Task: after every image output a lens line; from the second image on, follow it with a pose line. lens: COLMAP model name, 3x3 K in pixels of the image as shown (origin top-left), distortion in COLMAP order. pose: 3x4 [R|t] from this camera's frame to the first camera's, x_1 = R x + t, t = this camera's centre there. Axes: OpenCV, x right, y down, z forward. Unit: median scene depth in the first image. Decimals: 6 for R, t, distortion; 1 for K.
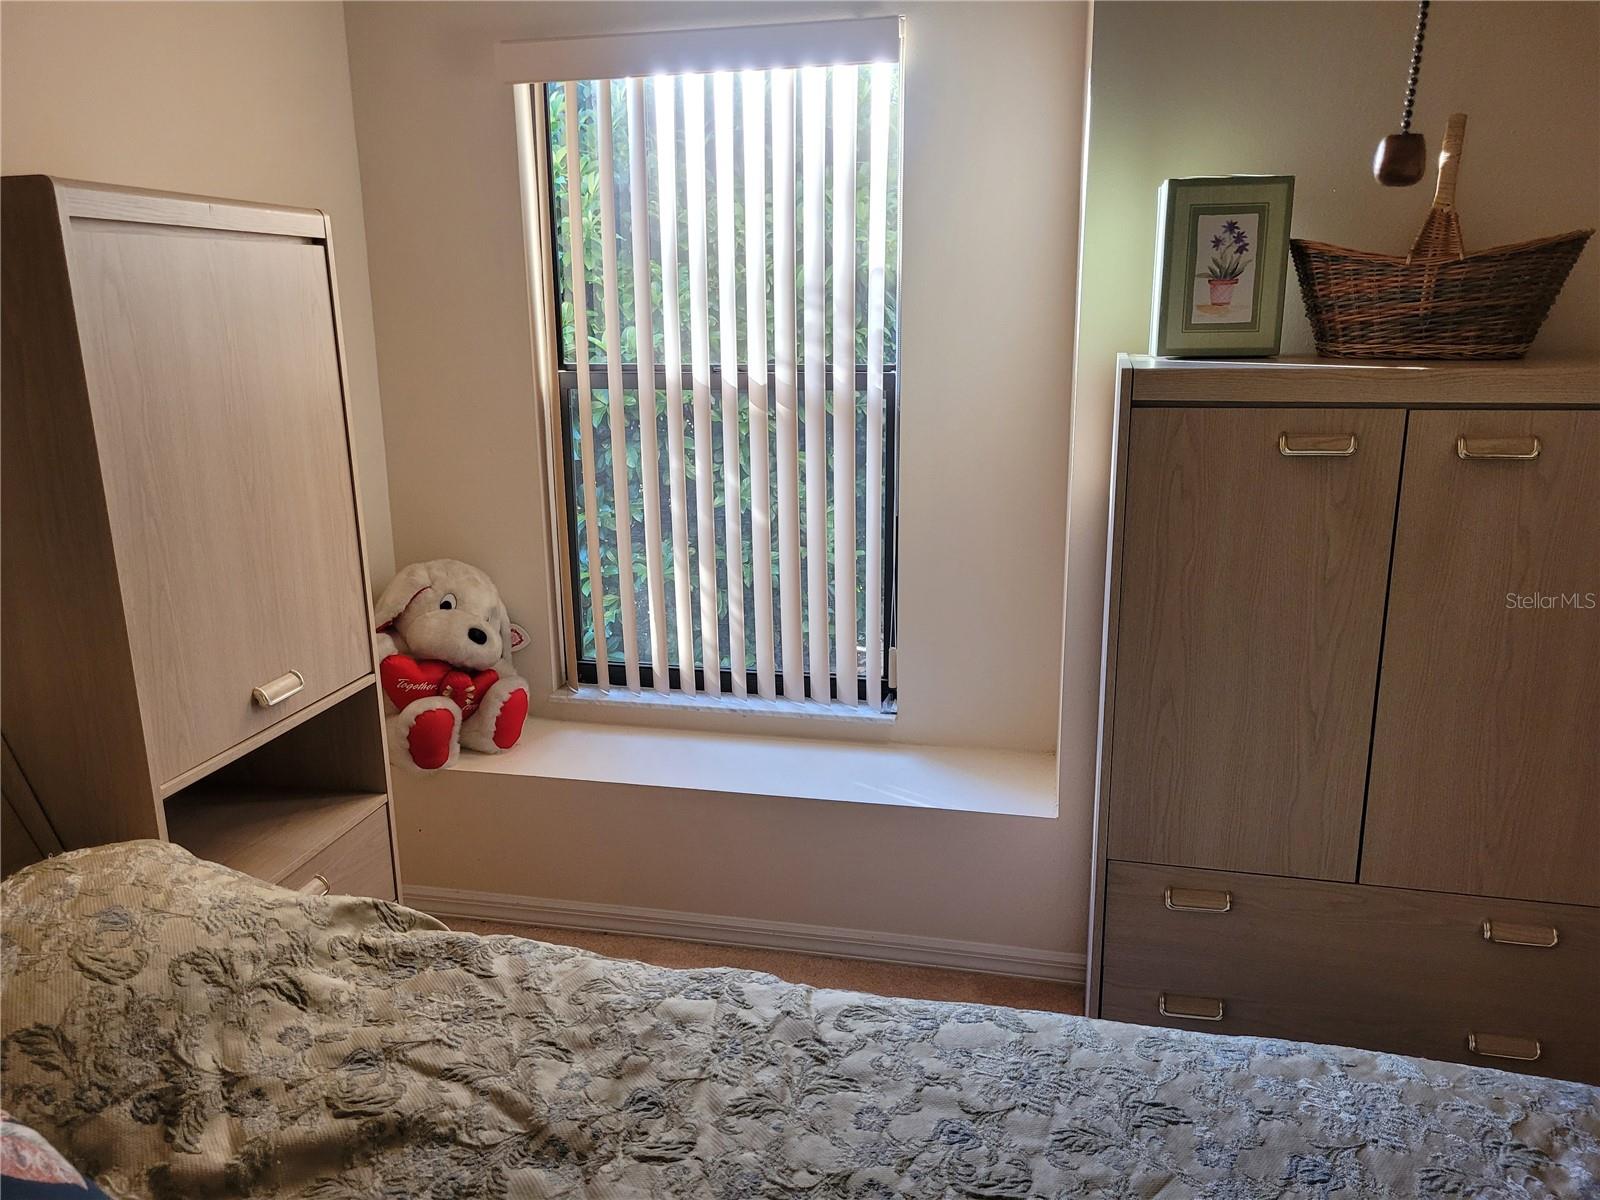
lens RADIAL K [[1196.1, 0, 791.9], [0, 1196.1, 608.9], [0, 0, 1]] dist [0.011916, 0.001803]
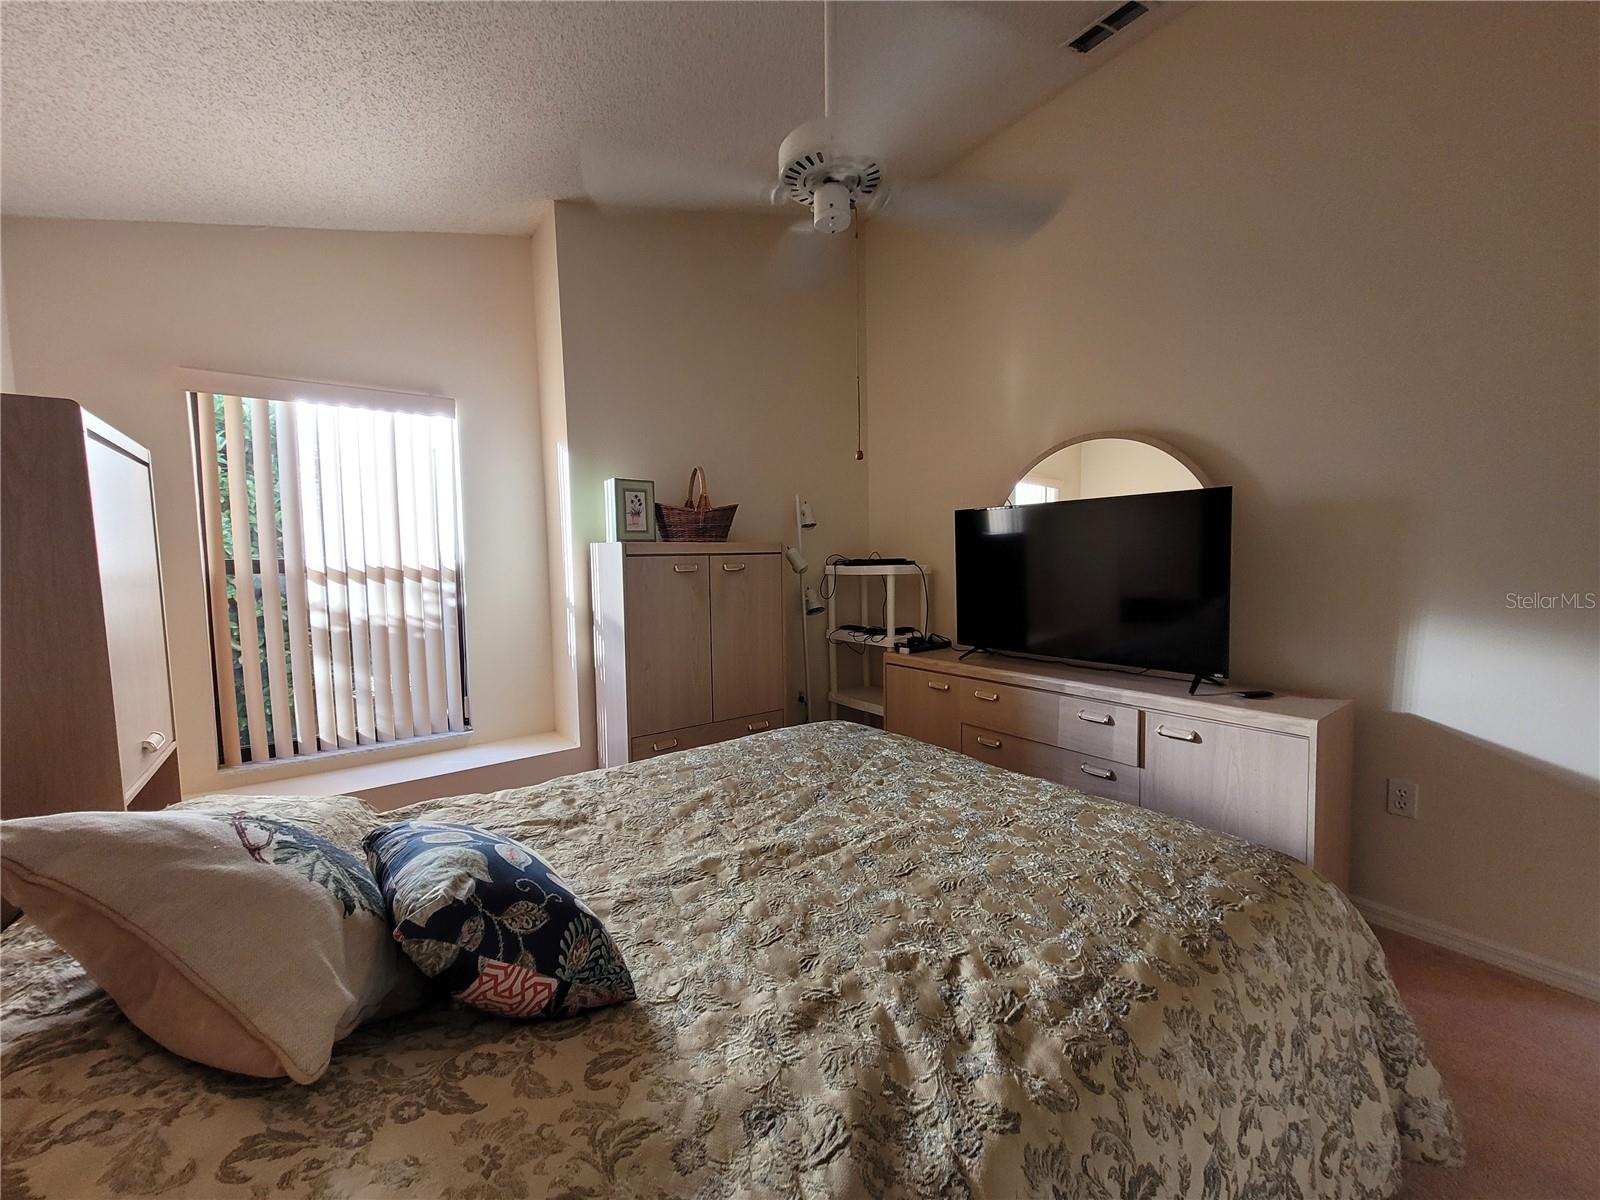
lens RADIAL K [[630.8, 0, 807.3], [0, 630.8, 585.0], [0, 0, 1]] dist [0.018628, -0.000051]
pose [[0.639270, -0.036274, 0.768127, -0.508859], [0.207009, 0.970130, -0.126469, 0.145625], [-0.740596, 0.239856, 0.627684, -0.157574]]
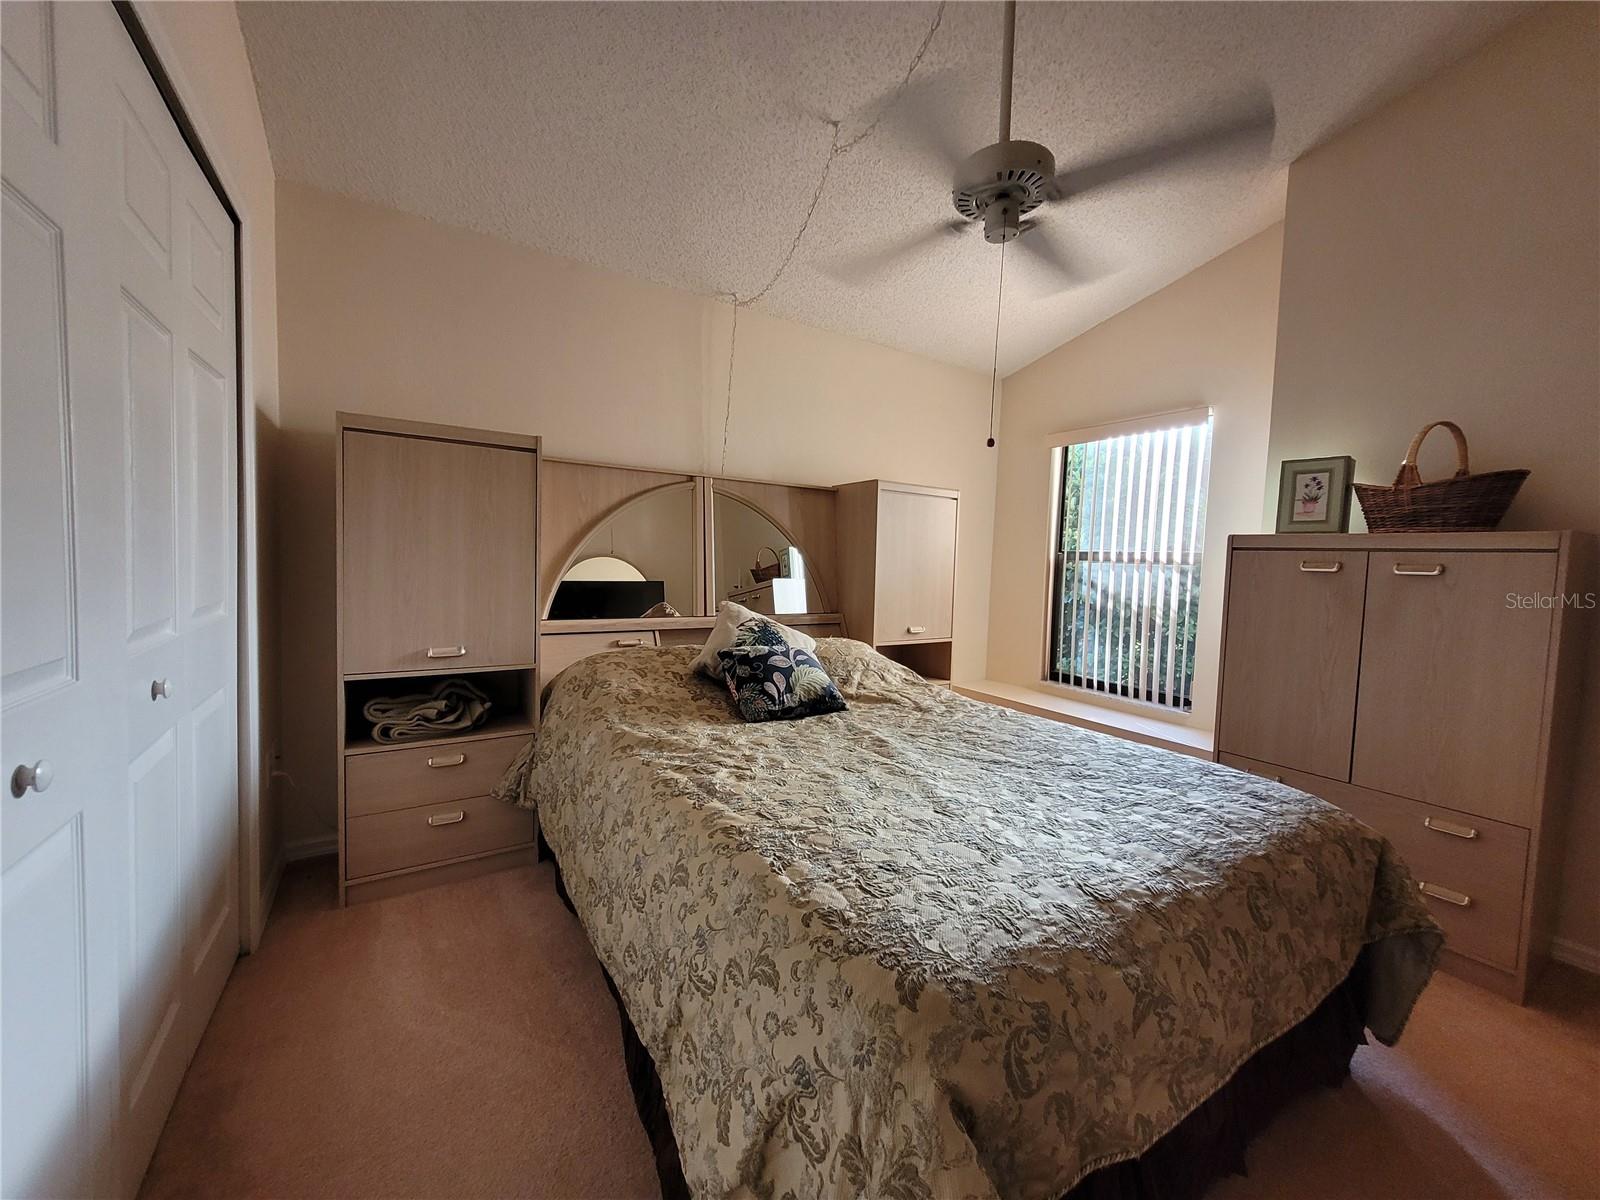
lens RADIAL K [[630.8, 0, 788.2], [0, 630.8, 597.4], [0, 0, 1]] dist [0.018628, -0.000051]
pose [[0.710336, 0.083701, -0.698869, 0.524106], [-0.217392, 0.970449, -0.104732, 0.241820], [0.669450, 0.226323, 0.707541, -0.469822]]
